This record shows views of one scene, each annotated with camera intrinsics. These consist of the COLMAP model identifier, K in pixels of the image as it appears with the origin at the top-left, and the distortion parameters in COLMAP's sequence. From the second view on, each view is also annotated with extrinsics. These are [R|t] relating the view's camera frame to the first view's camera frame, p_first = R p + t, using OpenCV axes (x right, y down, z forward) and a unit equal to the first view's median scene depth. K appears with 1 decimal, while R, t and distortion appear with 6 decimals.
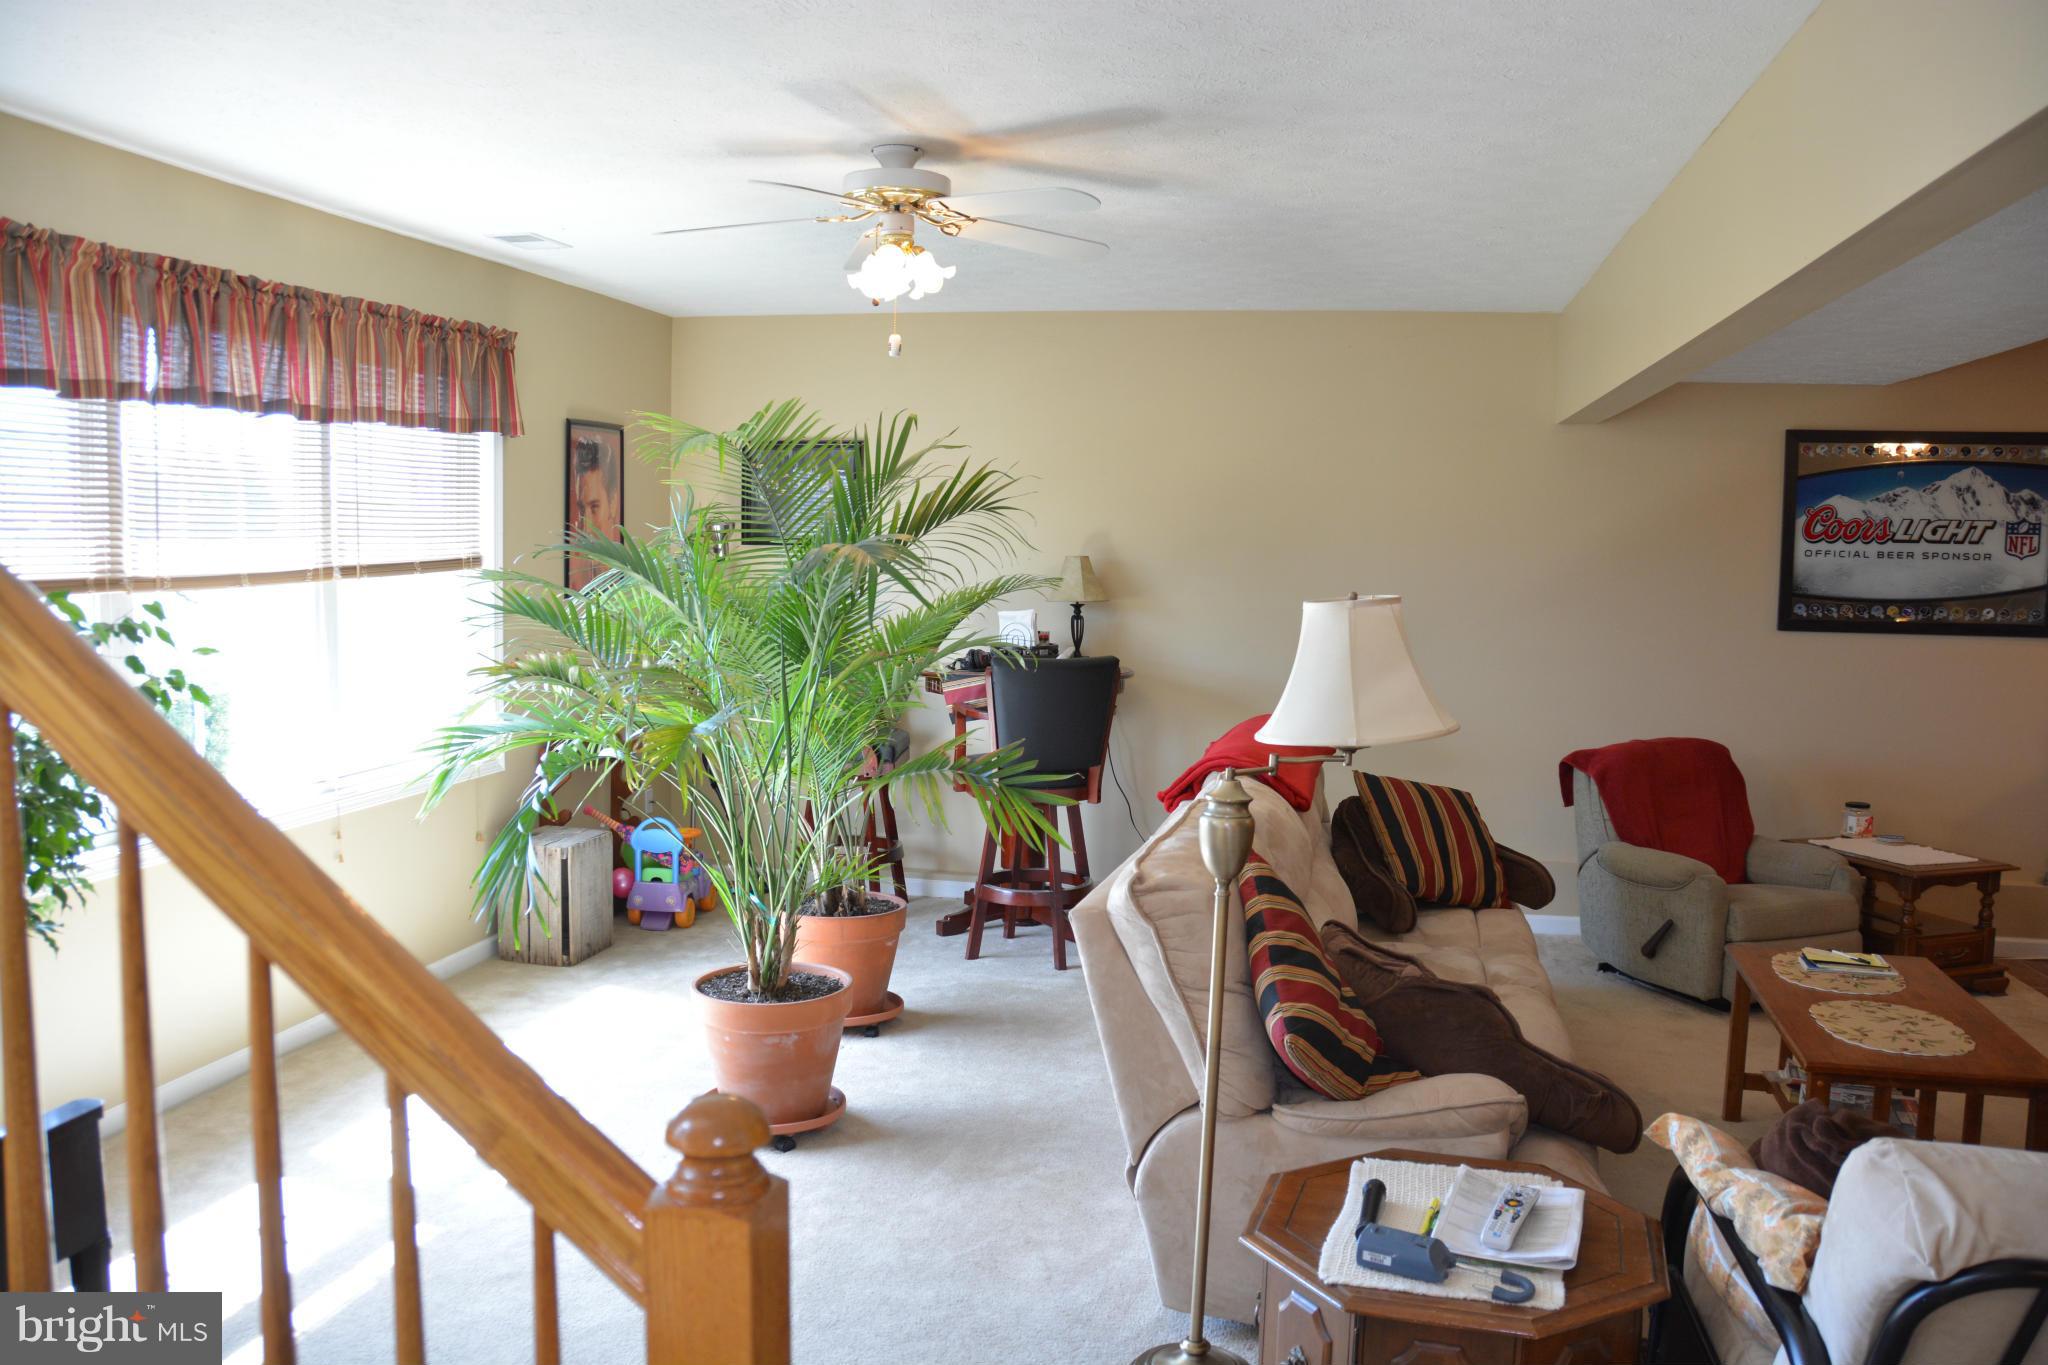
lens RADIAL K [[1590.2, 0, 1023.4], [0, 1590.2, 691.4], [0, 0, 1]] dist [-0.160008, 0.108281]
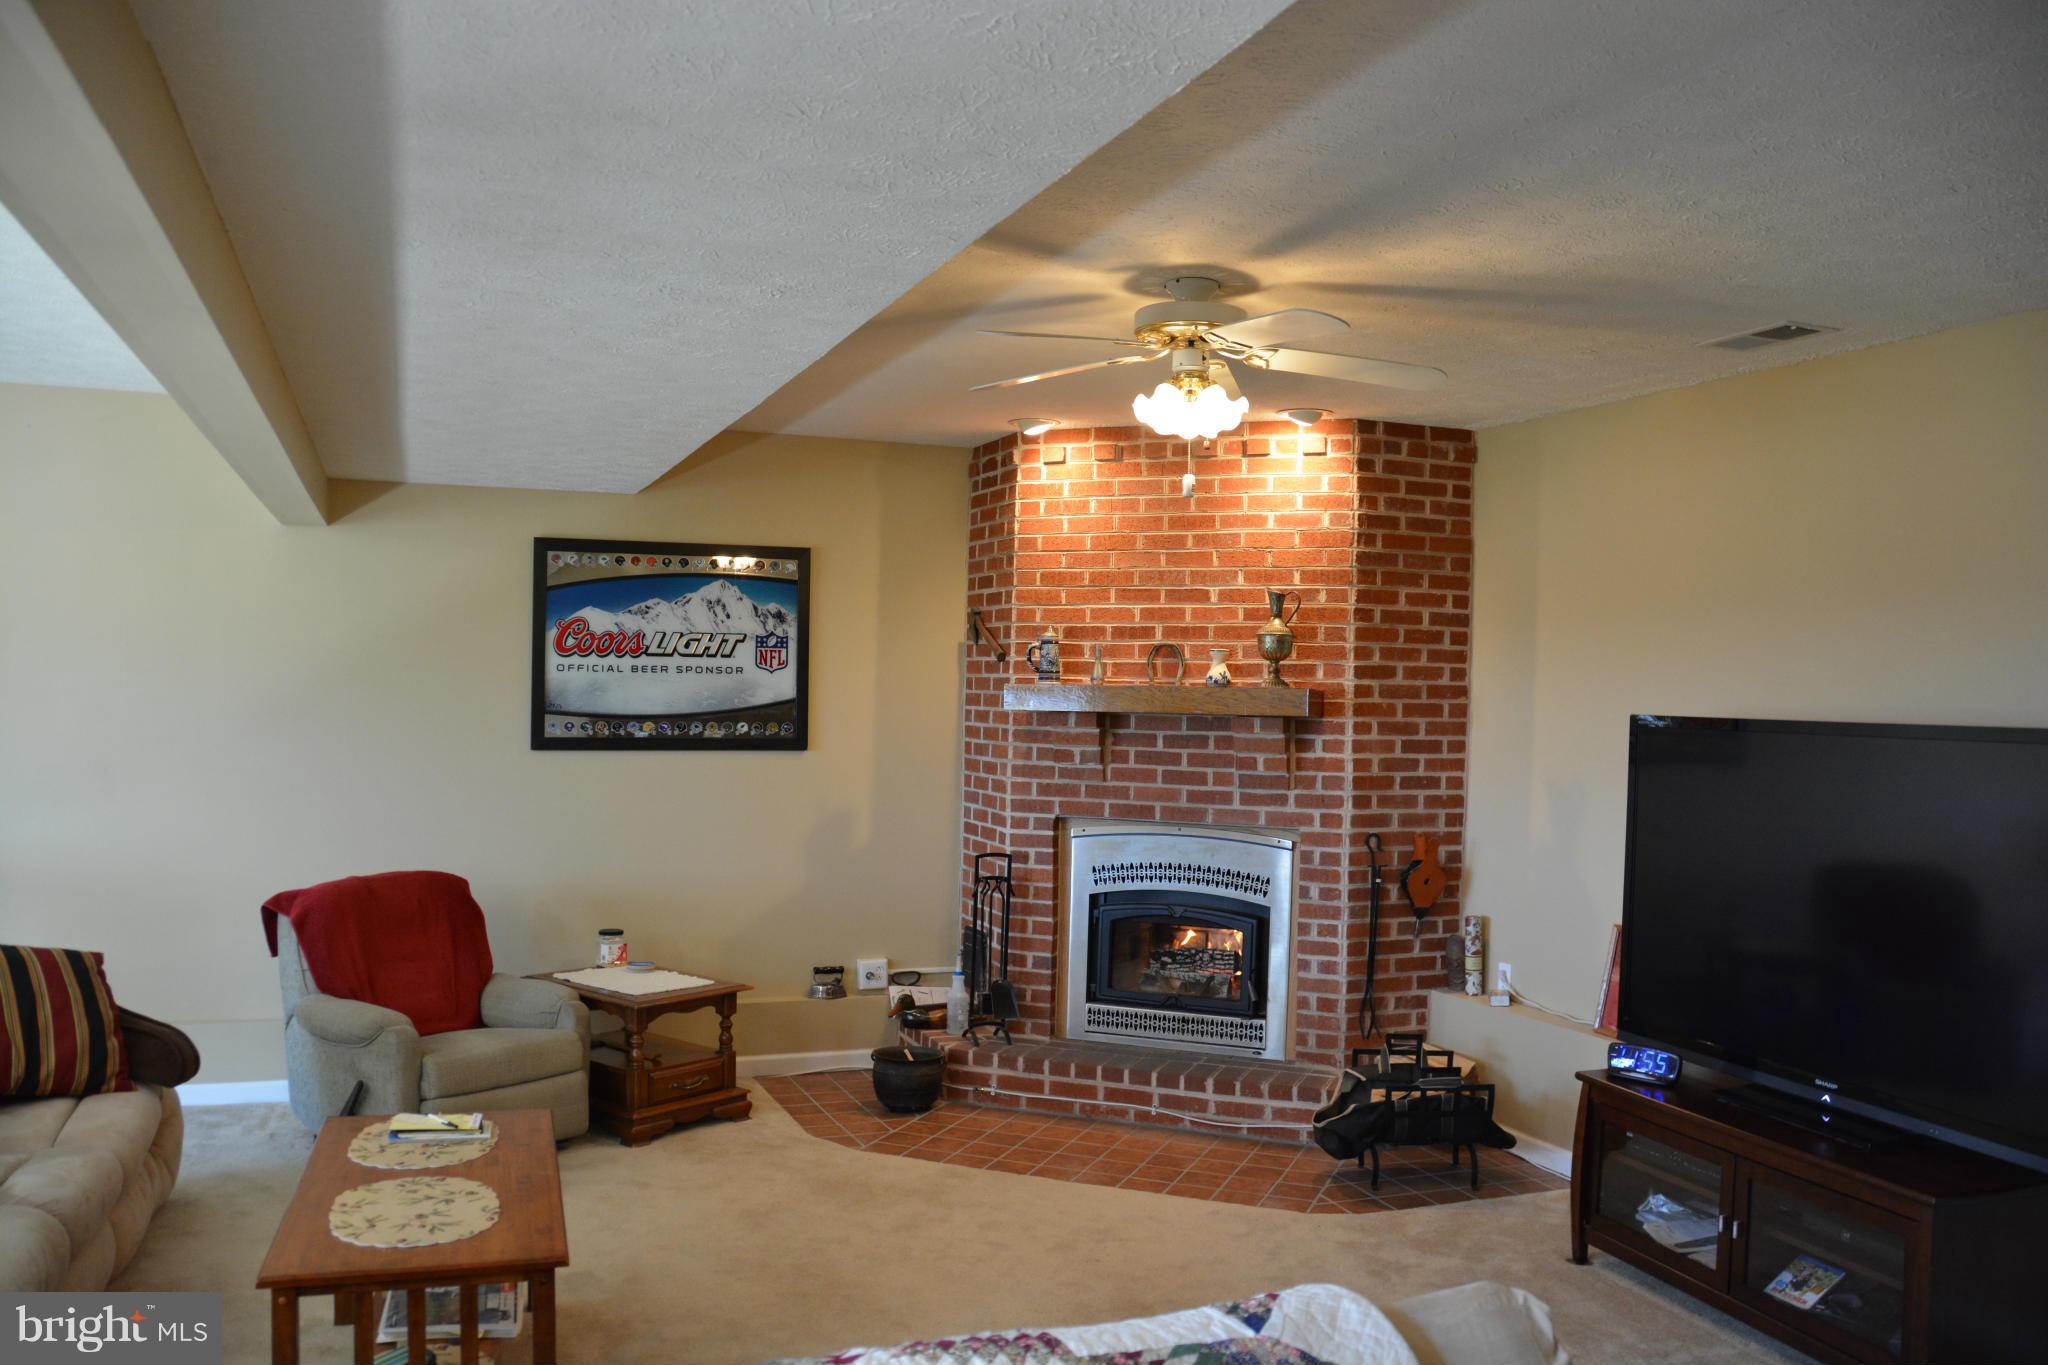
lens RADIAL K [[1590.2, 0, 1028.6], [0, 1590.2, 684.4], [0, 0, 1]] dist [-0.160008, 0.108281]
pose [[0.830687, -0.000308, 0.556739, 0.220172], [0.046801, 0.996499, -0.069278, 0.000881], [-0.554769, 0.083604, 0.827794, 0.039673]]
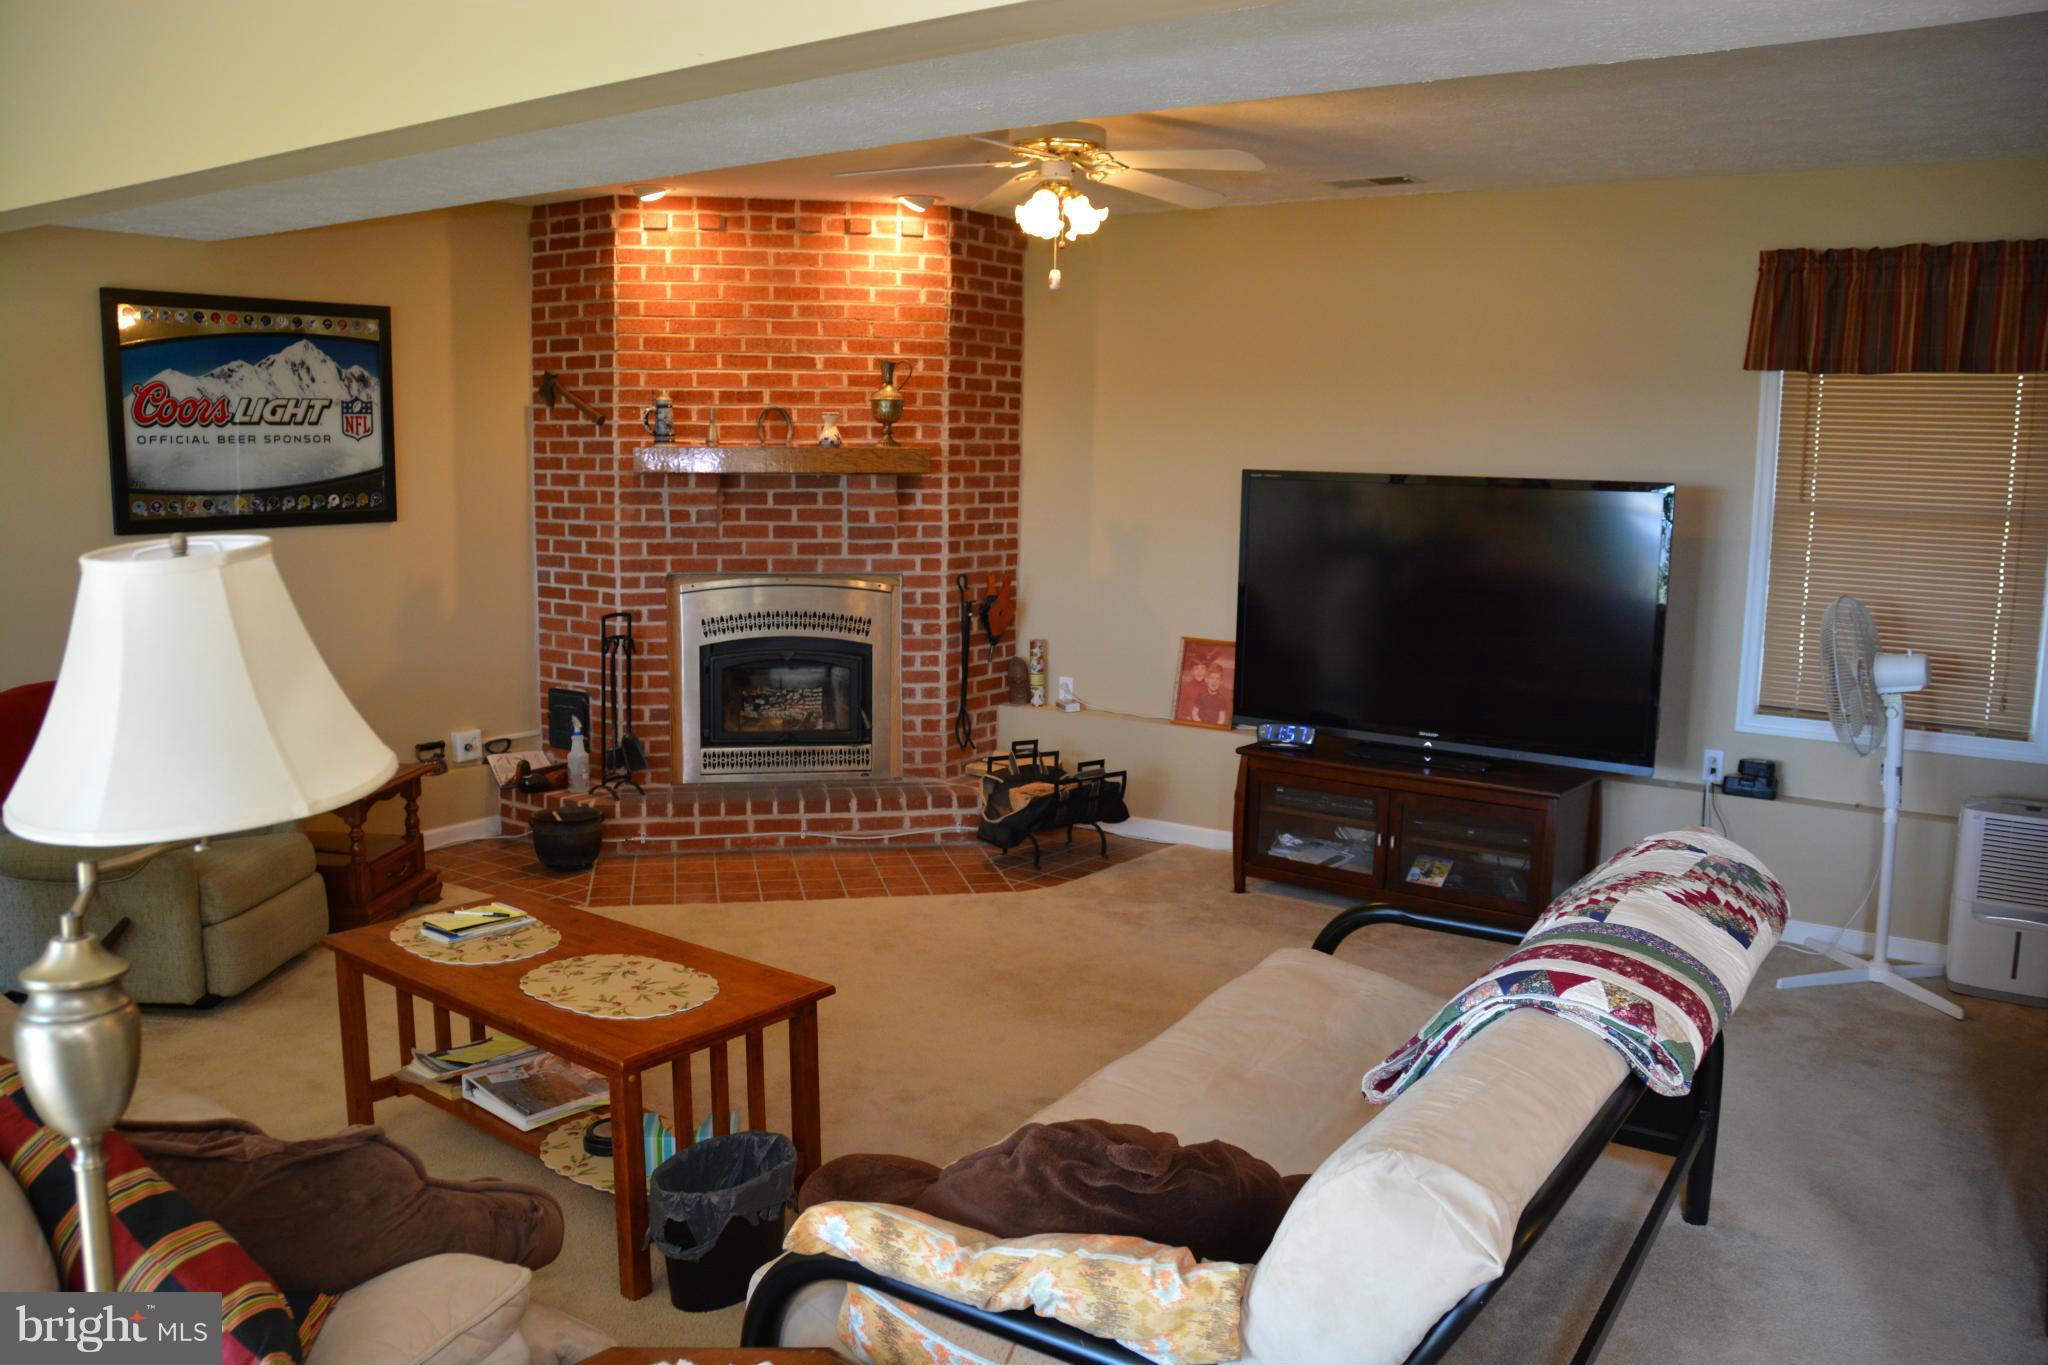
lens RADIAL K [[1590.2, 0, 1017.0], [0, 1590.2, 688.7], [0, 0, 1]] dist [-0.160008, 0.108281]
pose [[0.383365, -0.150573, 0.911240, -0.080749], [0.079483, 0.988340, 0.129874, -0.027282], [-0.920170, 0.022639, 0.390863, 0.253741]]
